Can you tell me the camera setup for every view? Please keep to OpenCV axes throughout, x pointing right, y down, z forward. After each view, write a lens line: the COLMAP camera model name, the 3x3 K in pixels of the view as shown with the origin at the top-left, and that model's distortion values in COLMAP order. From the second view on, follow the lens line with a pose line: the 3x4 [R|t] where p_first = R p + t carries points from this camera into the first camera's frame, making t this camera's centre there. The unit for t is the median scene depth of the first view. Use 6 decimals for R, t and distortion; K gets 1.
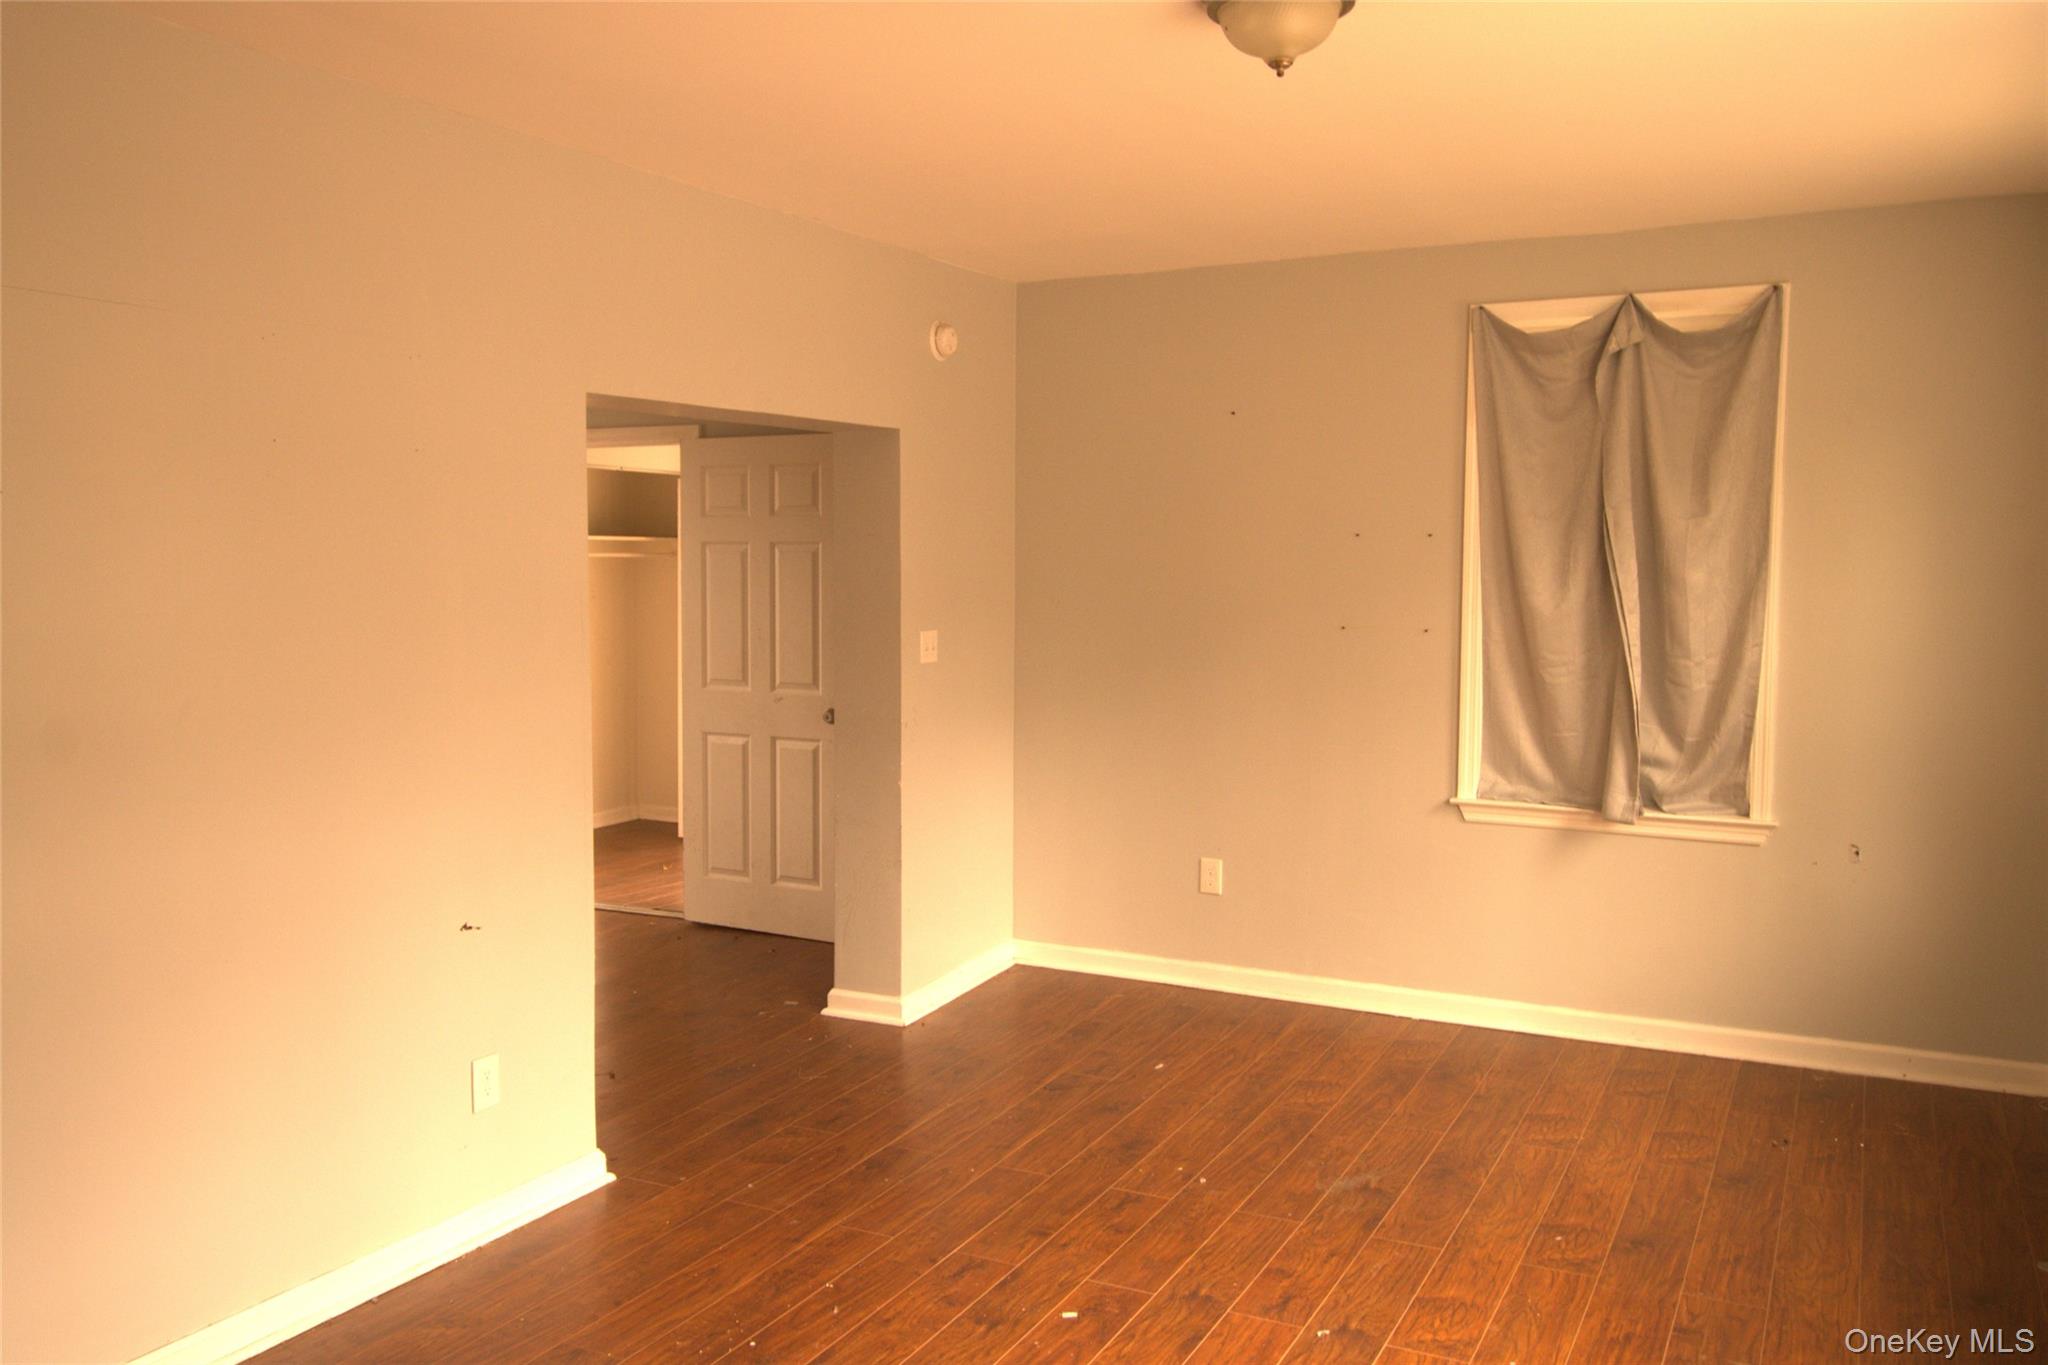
lens RADIAL K [[1584.0, 0, 1025.9], [0, 1584.0, 660.9], [0, 0, 1]] dist [-0.001566, 0.004004]
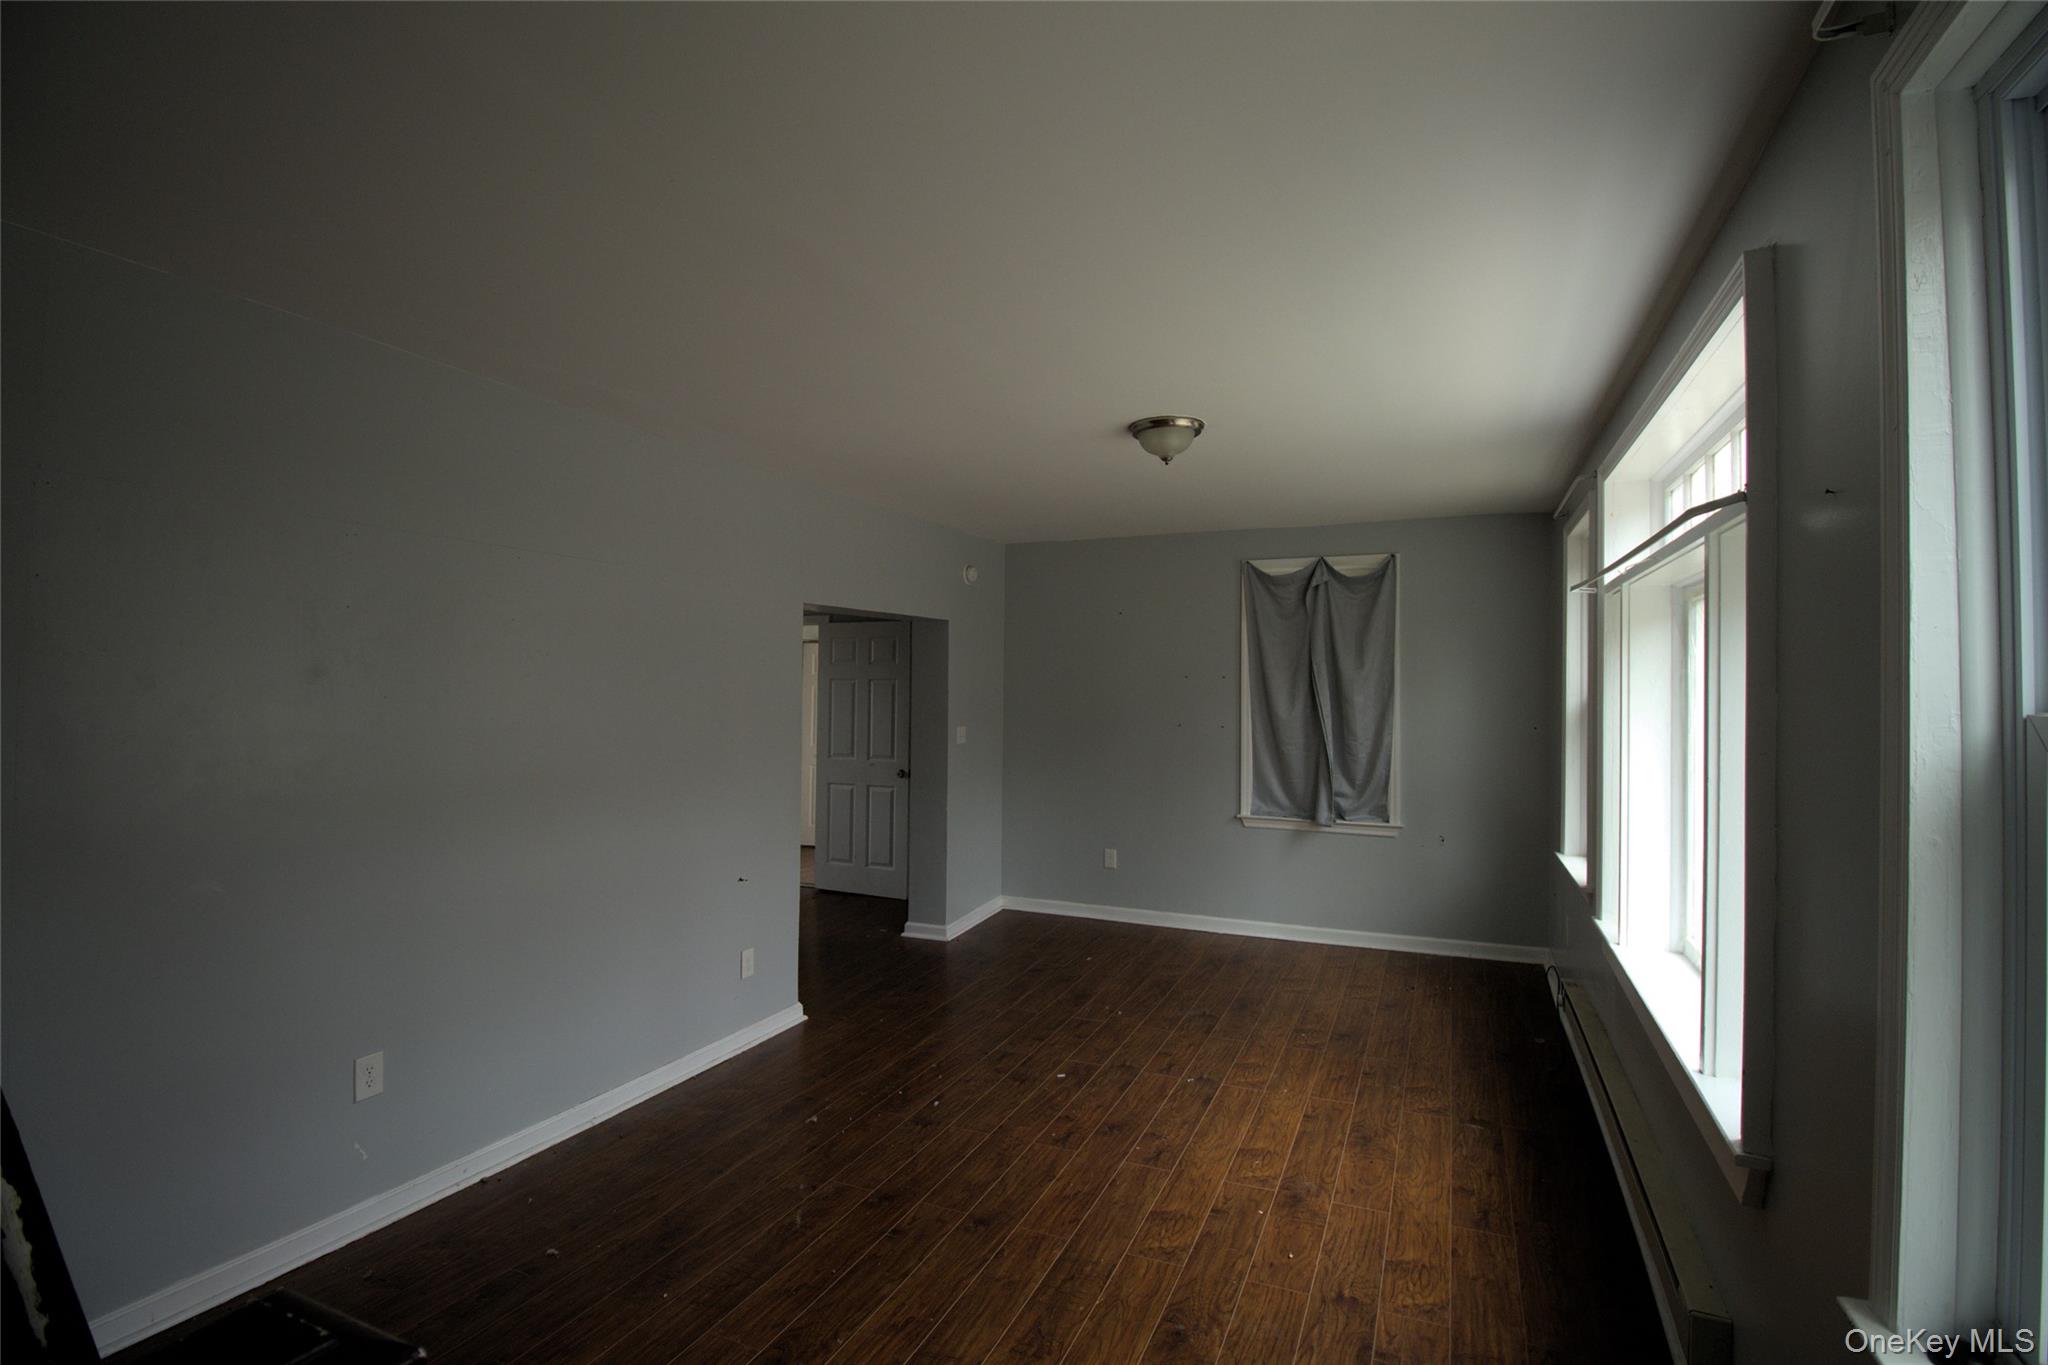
lens RADIAL K [[931.6, 0, 1029.3], [0, 931.6, 663.5], [0, 0, 1]] dist [-0.013993, -0.002608]
pose [[0.997753, 0.006338, 0.066696, -0.062558], [-0.000262, 0.995877, -0.090713, 0.007436], [-0.066995, 0.090491, 0.993641, -0.124171]]
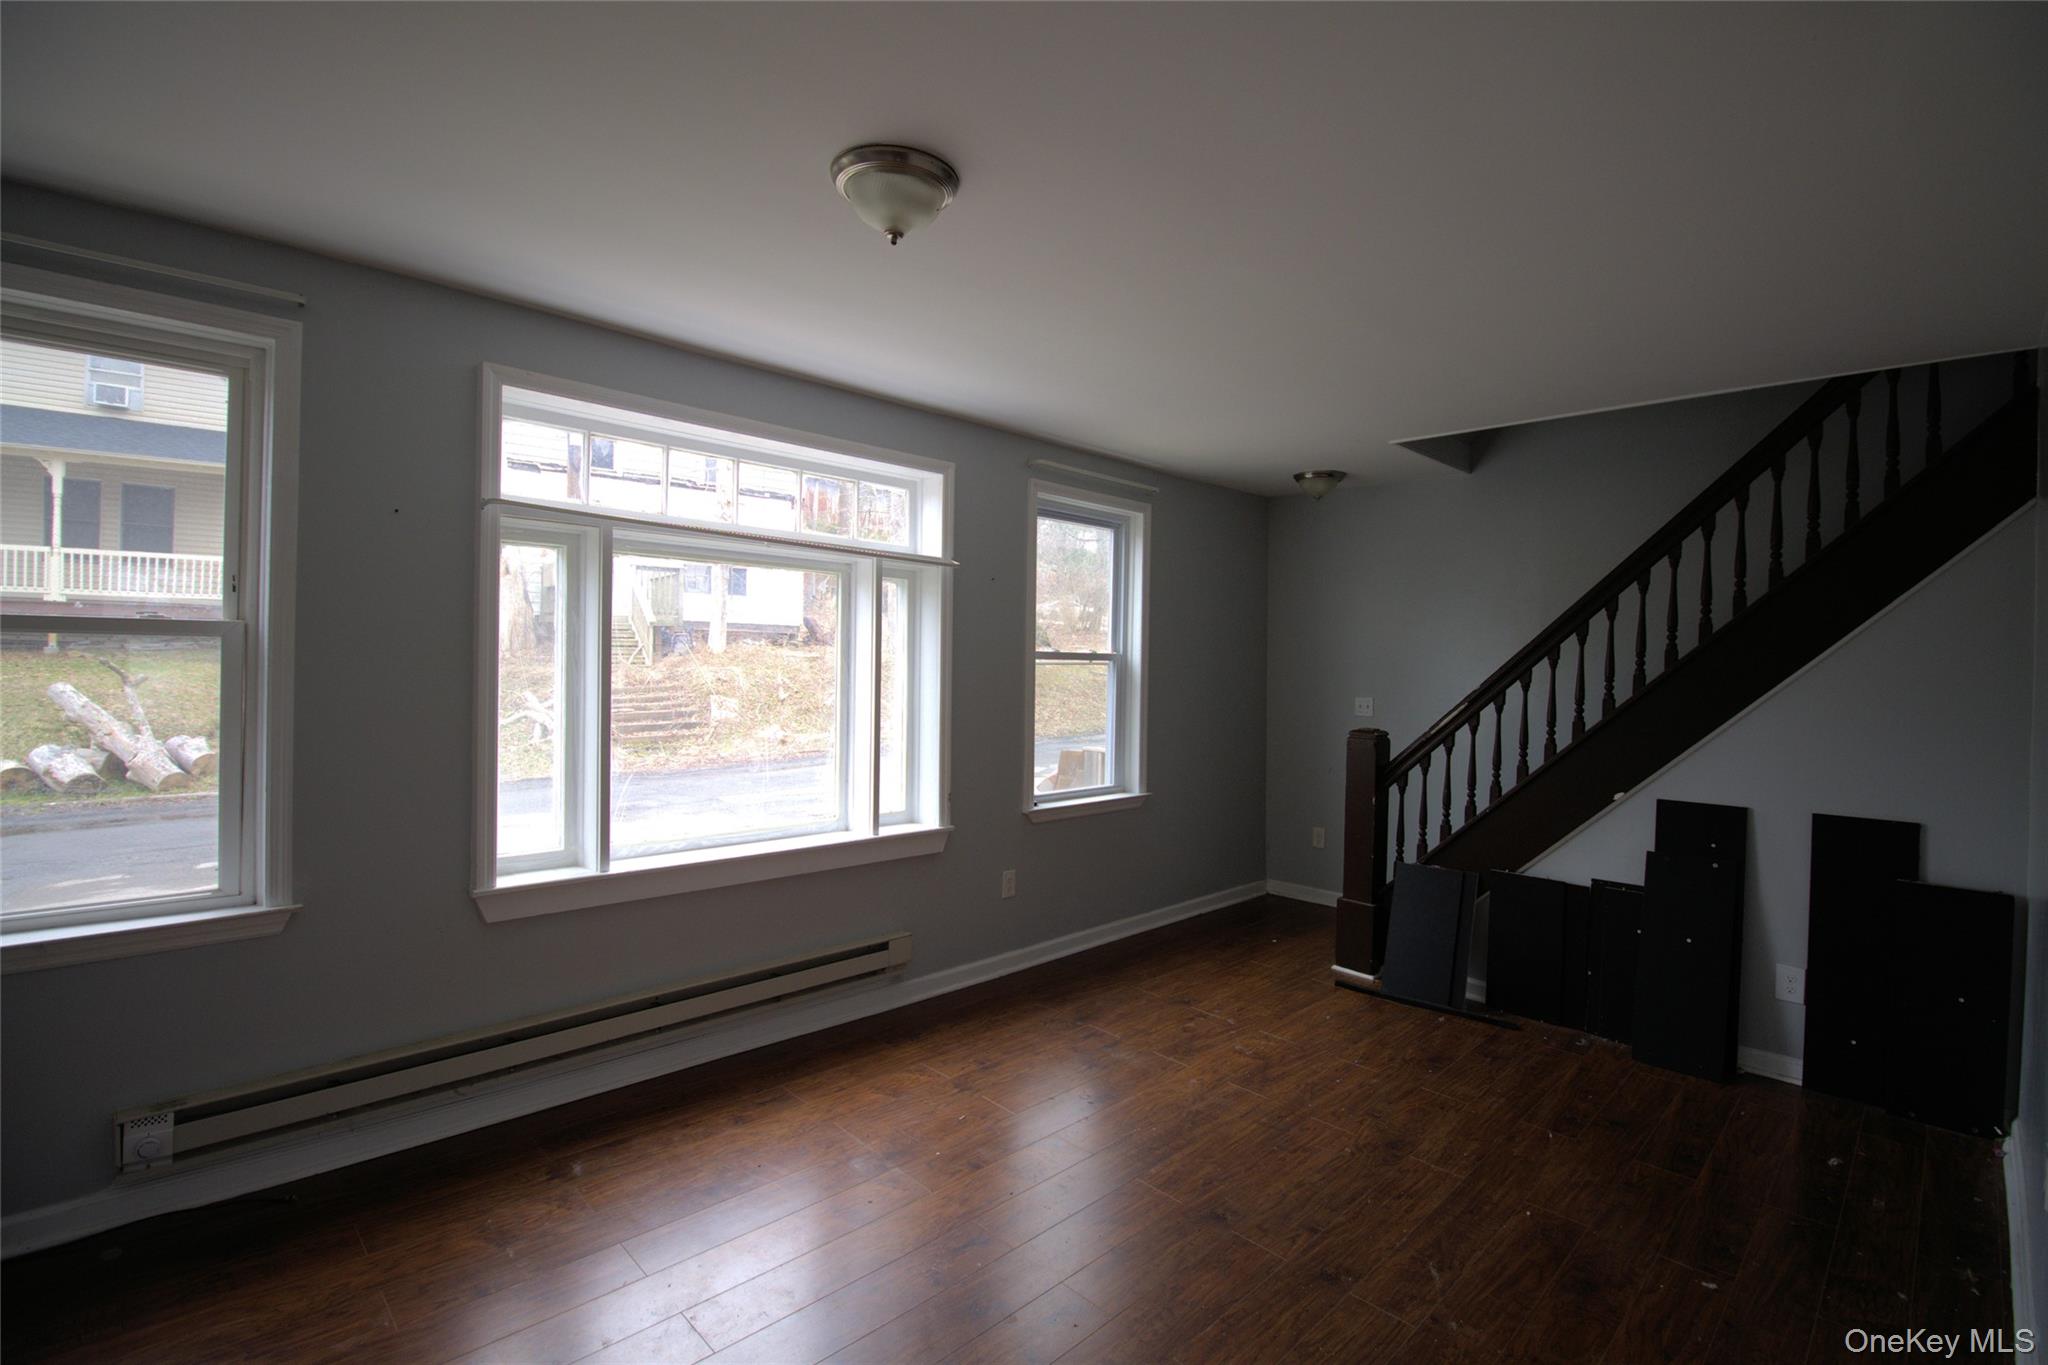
lens RADIAL K [[931.6, 0, 1028.1], [0, 931.6, 683.0], [0, 0, 1]] dist [-0.013993, -0.002608]
pose [[-0.952949, -0.031768, 0.301462, -0.097833], [-0.005220, 0.996066, 0.088464, -0.050869], [-0.303086, 0.082728, -0.949366, 0.979977]]
